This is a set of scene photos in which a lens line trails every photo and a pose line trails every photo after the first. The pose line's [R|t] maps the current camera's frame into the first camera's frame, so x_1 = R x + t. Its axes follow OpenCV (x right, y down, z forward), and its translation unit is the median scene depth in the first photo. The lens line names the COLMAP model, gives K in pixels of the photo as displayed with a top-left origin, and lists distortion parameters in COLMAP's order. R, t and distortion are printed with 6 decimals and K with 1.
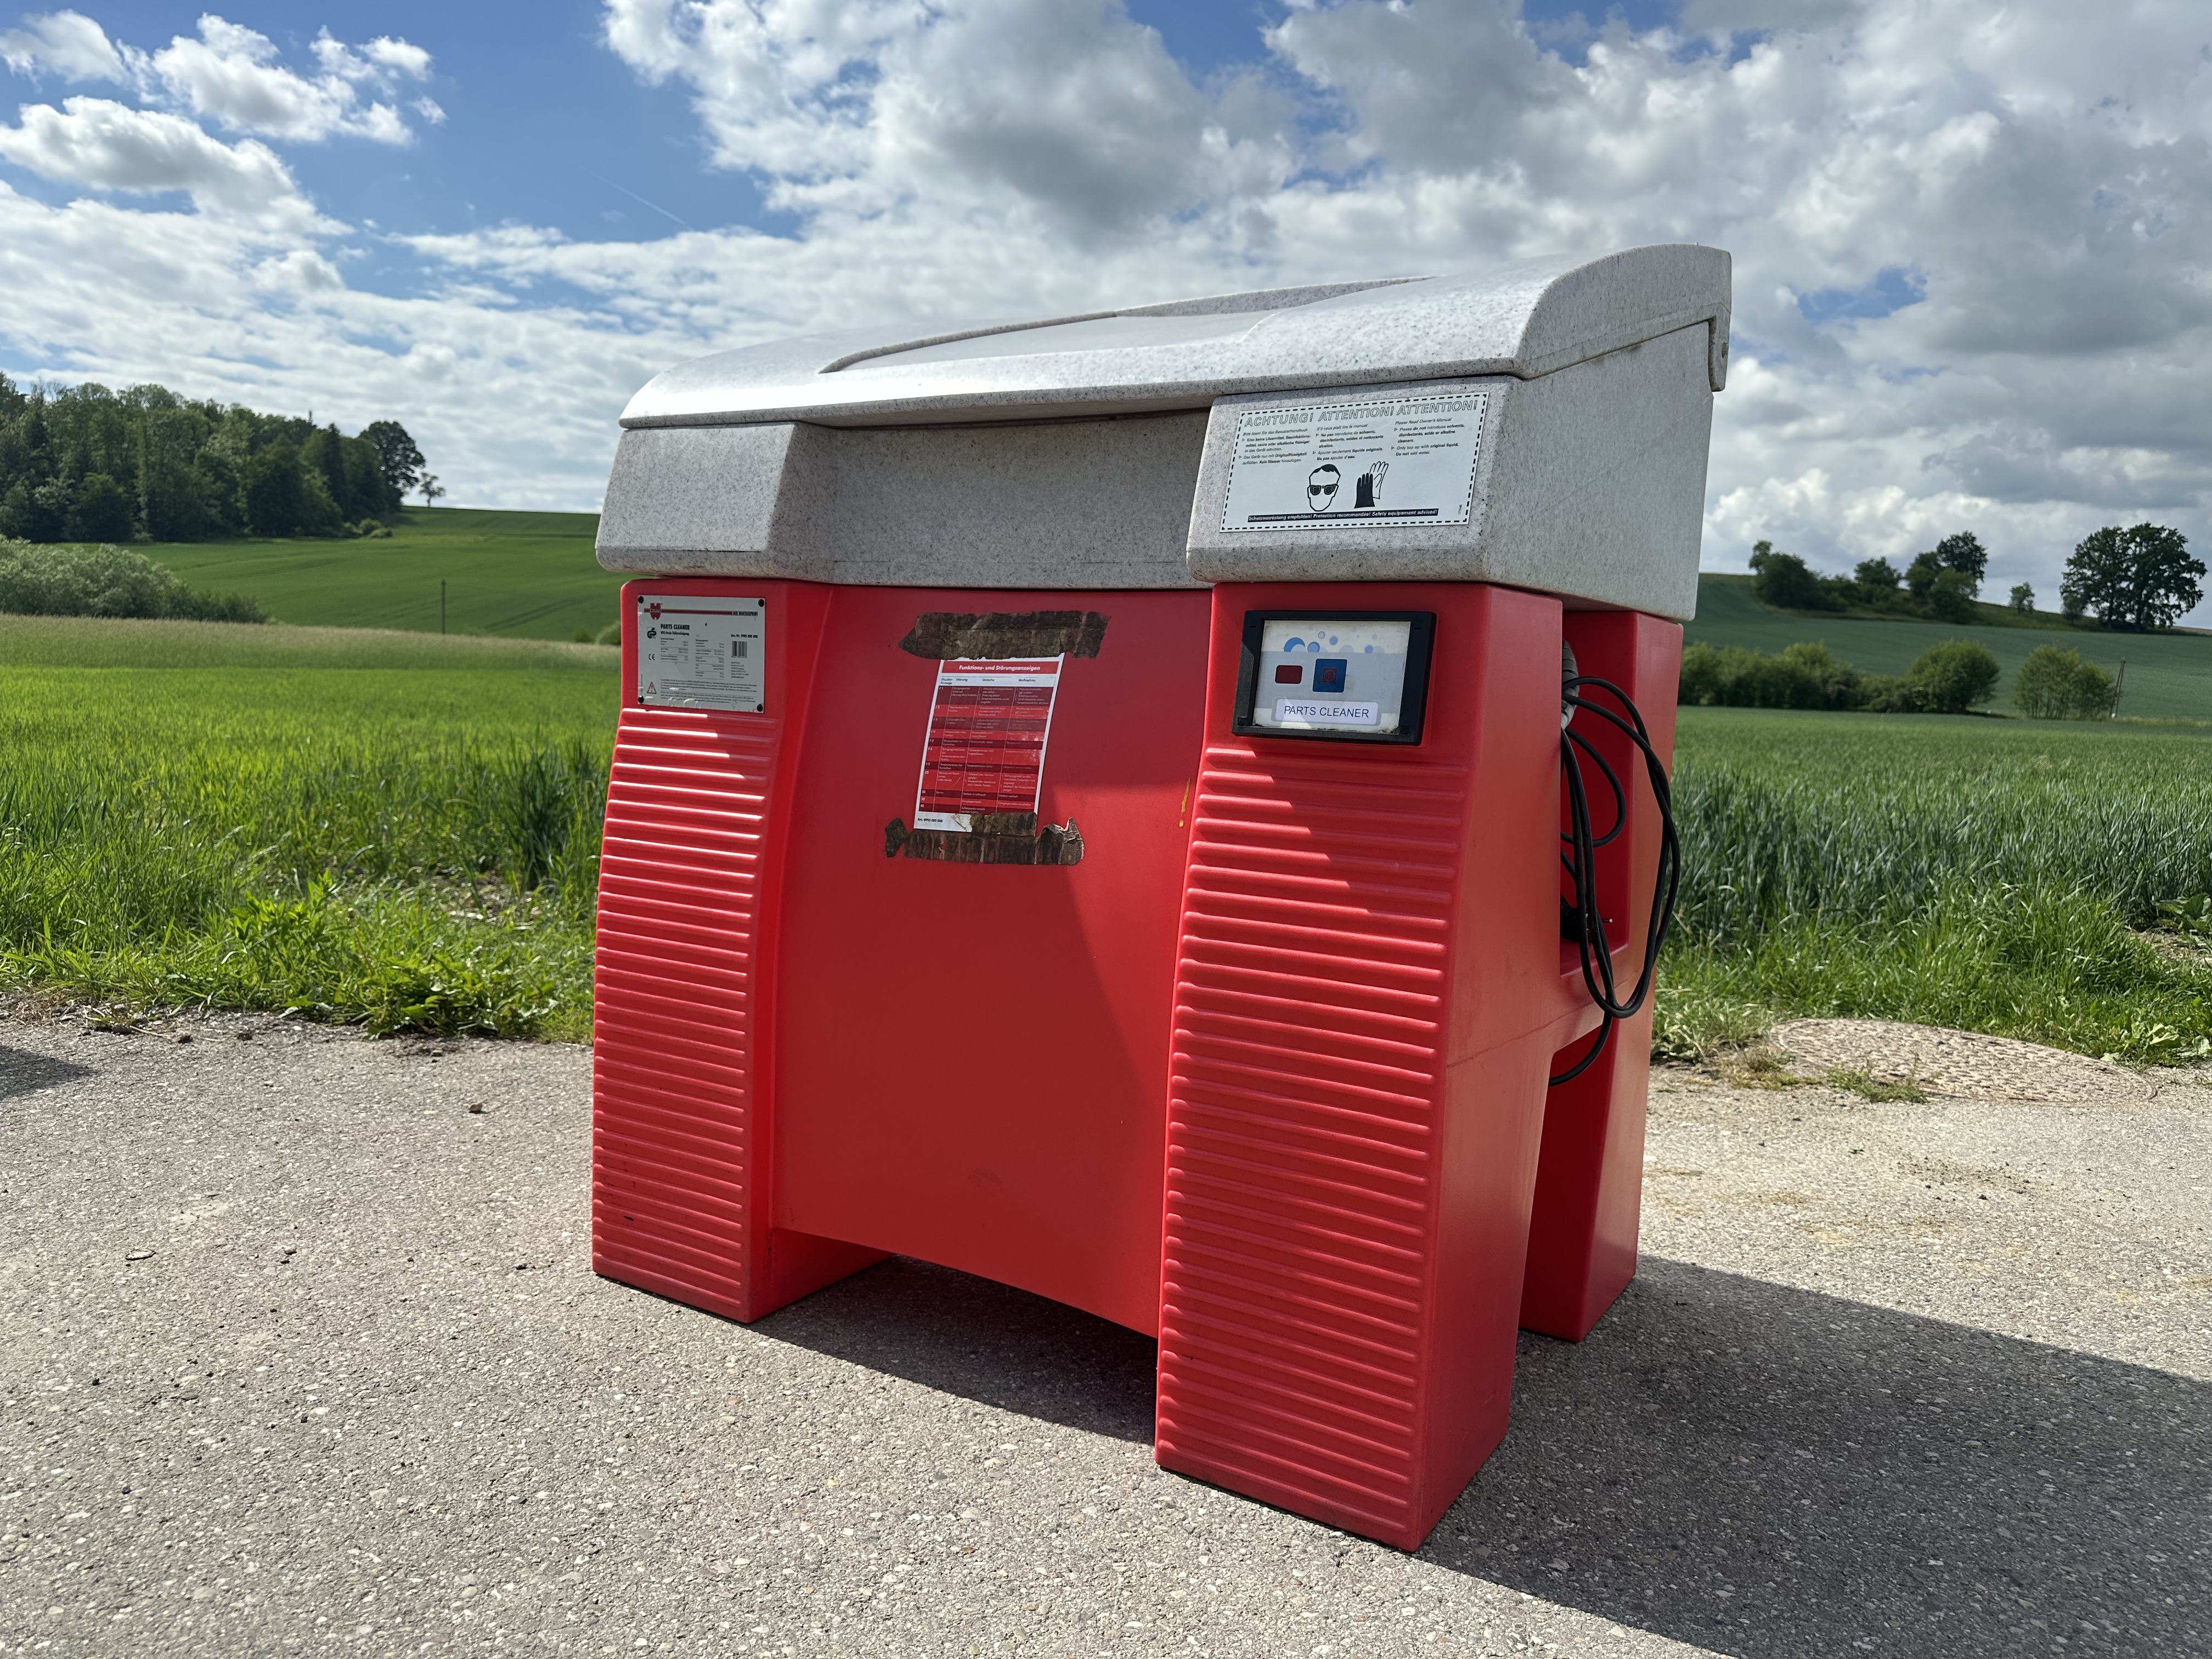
lens RADIAL K [[1572.9, 0, 1123.9], [0, 1572.9, 827.0], [0, 0, 1]] dist [0.034557, -0.041323]
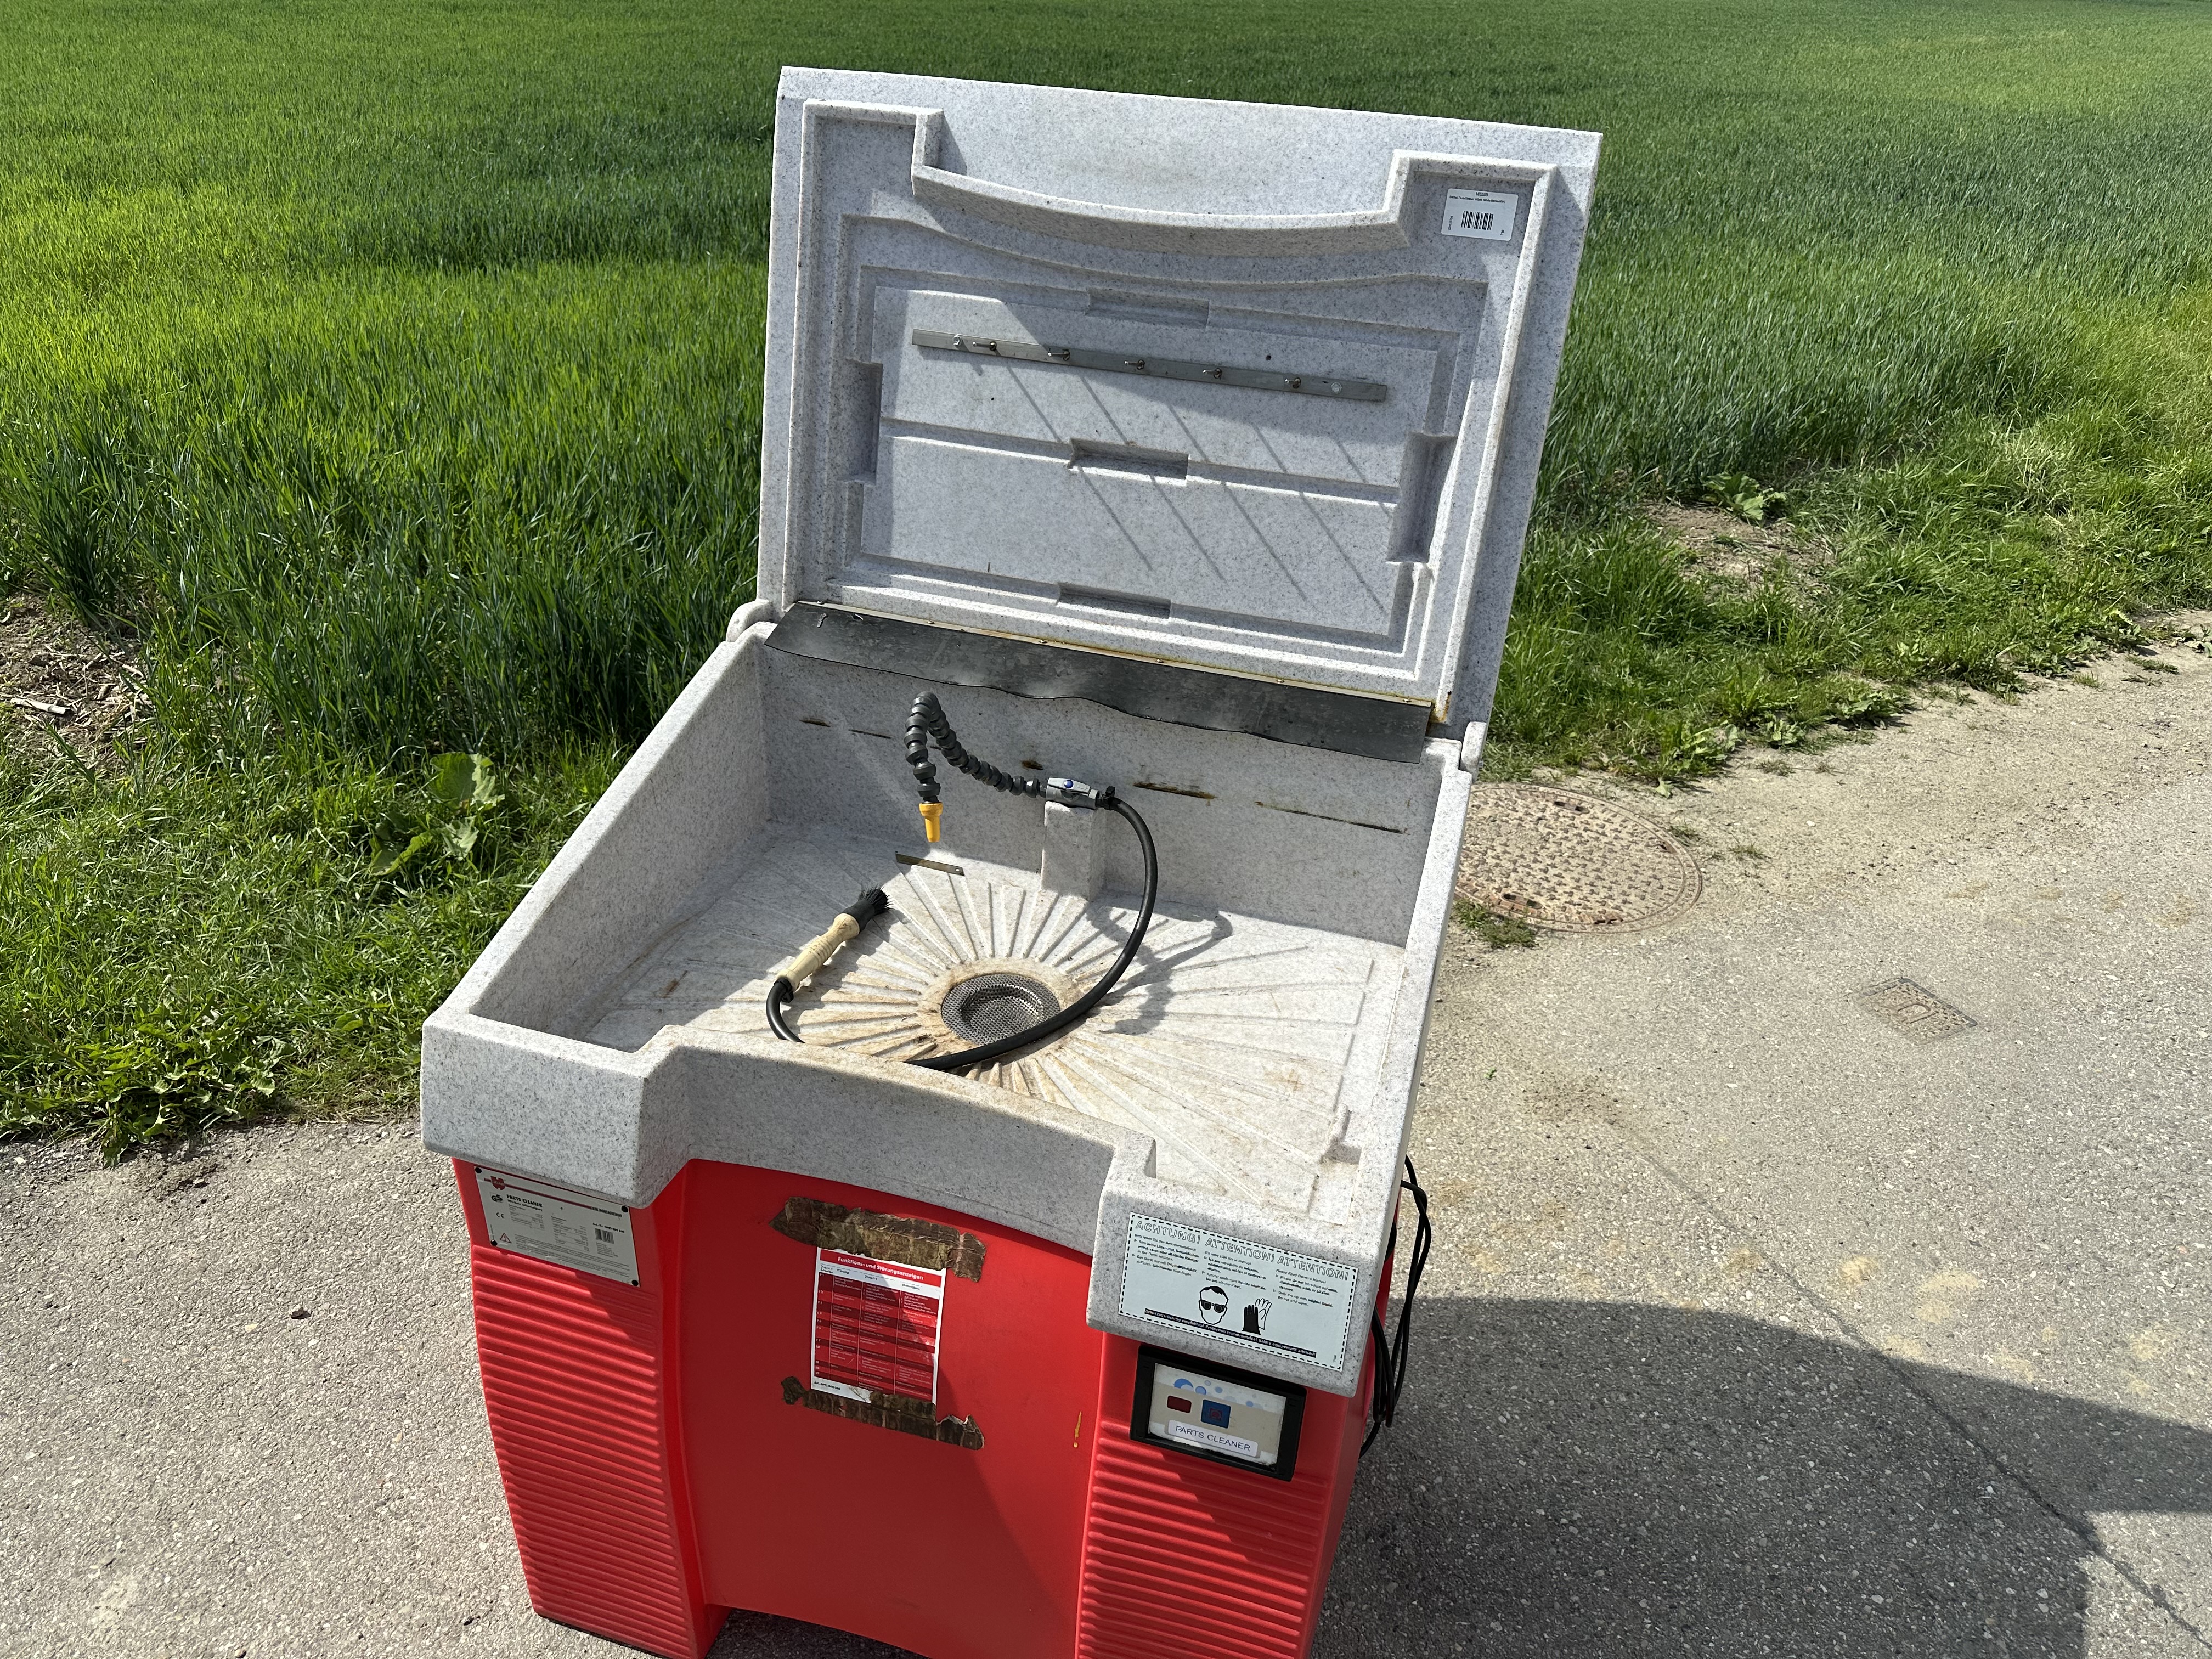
lens RADIAL K [[1572.9, 0, 1126.2], [0, 1572.9, 803.8], [0, 0, 1]] dist [0.034557, -0.041323]
pose [[0.964200, -0.123378, 0.234724, -0.130392], [0.012817, 0.905817, 0.423474, -0.842818], [-0.264864, -0.405306, 0.874971, 0.128406]]
